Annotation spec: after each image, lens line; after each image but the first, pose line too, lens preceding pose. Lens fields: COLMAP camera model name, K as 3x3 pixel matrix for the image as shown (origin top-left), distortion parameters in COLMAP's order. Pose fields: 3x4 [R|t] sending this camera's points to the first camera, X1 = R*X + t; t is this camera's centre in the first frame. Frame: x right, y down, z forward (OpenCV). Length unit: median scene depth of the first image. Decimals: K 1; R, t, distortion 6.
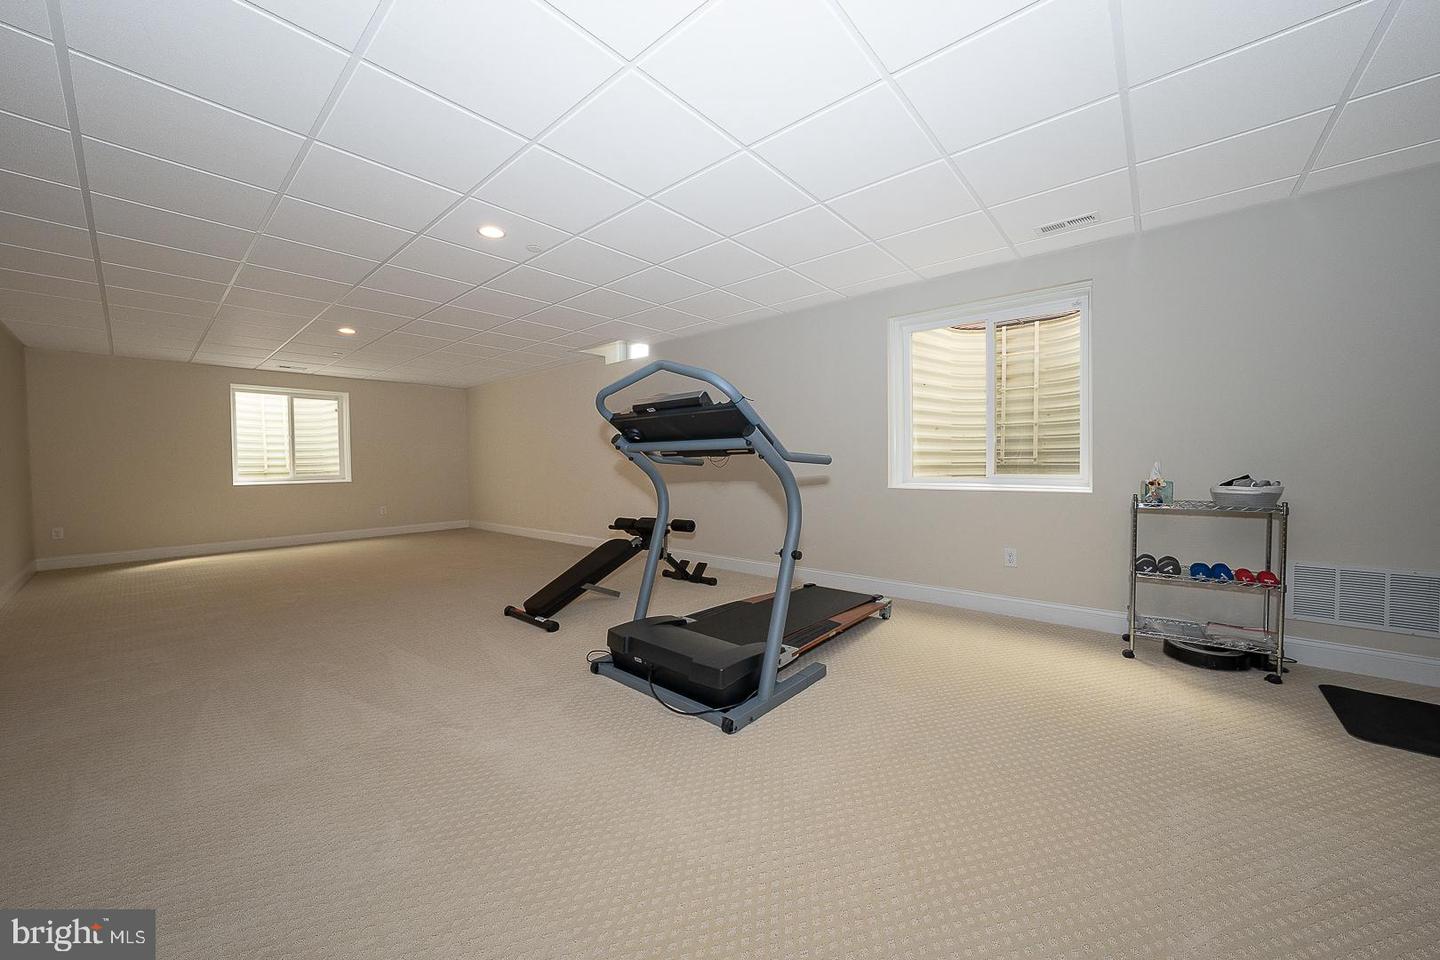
lens RADIAL K [[545.8, 0, 720.0], [0, 545.8, 480.0], [0, 0, 1]] dist [-0.016817, 0.000023]
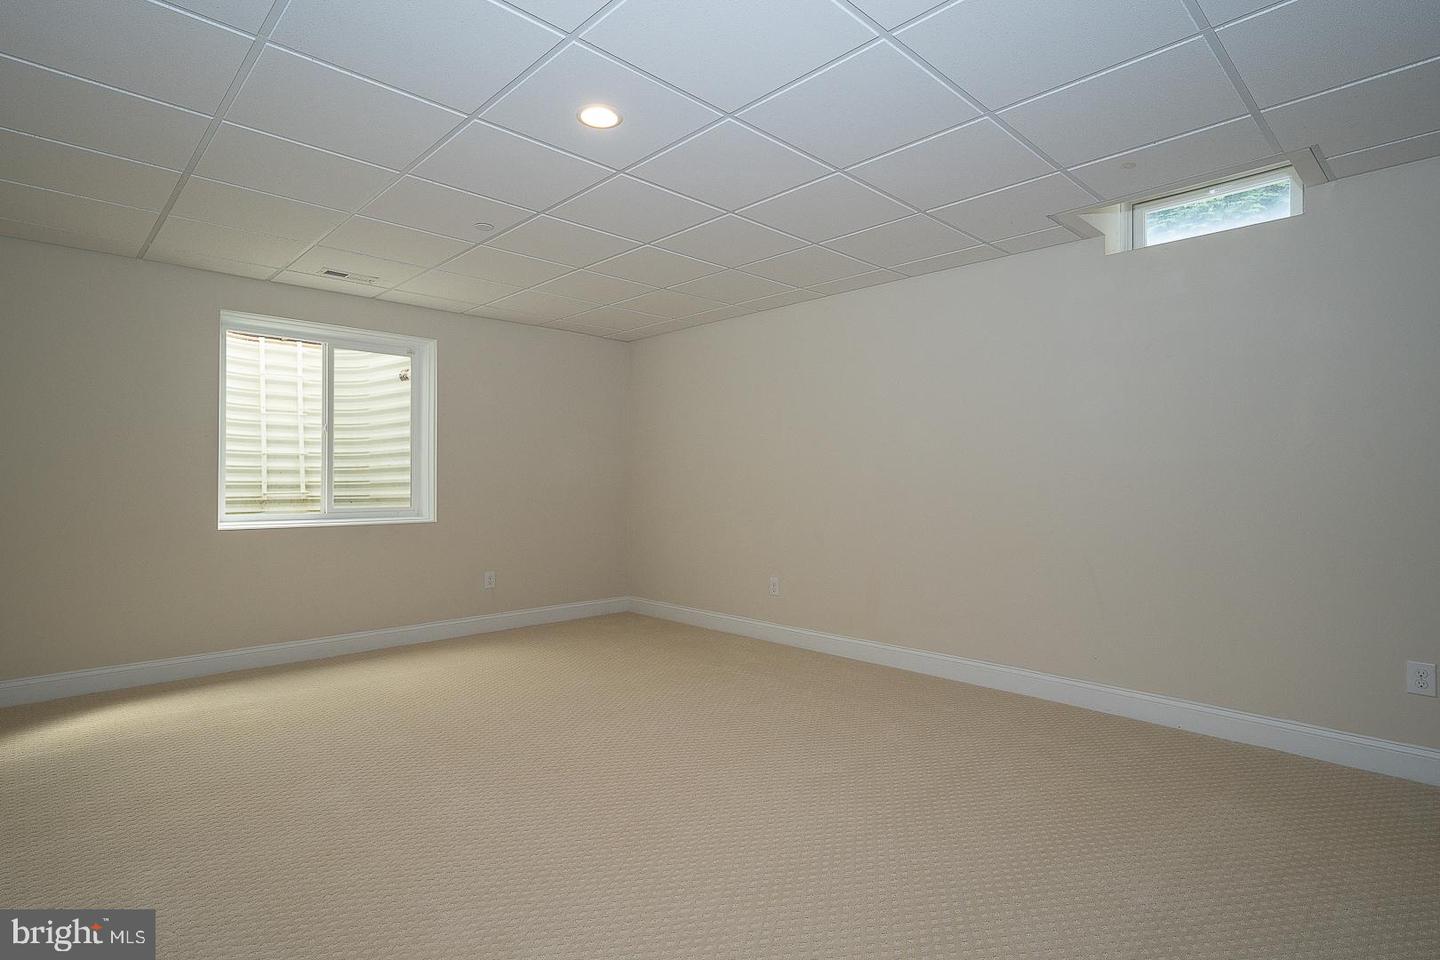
lens RADIAL K [[739.6, 0, 720.0], [0, 739.6, 480.0], [0, 0, 1]] dist [0.000671, 0.000281]
pose [[0.998175, 0.013190, -0.058923, -0.381518], [-0.016198, 0.998574, -0.050876, -0.003824], [0.058168, 0.051738, 0.996965, 0.342350]]
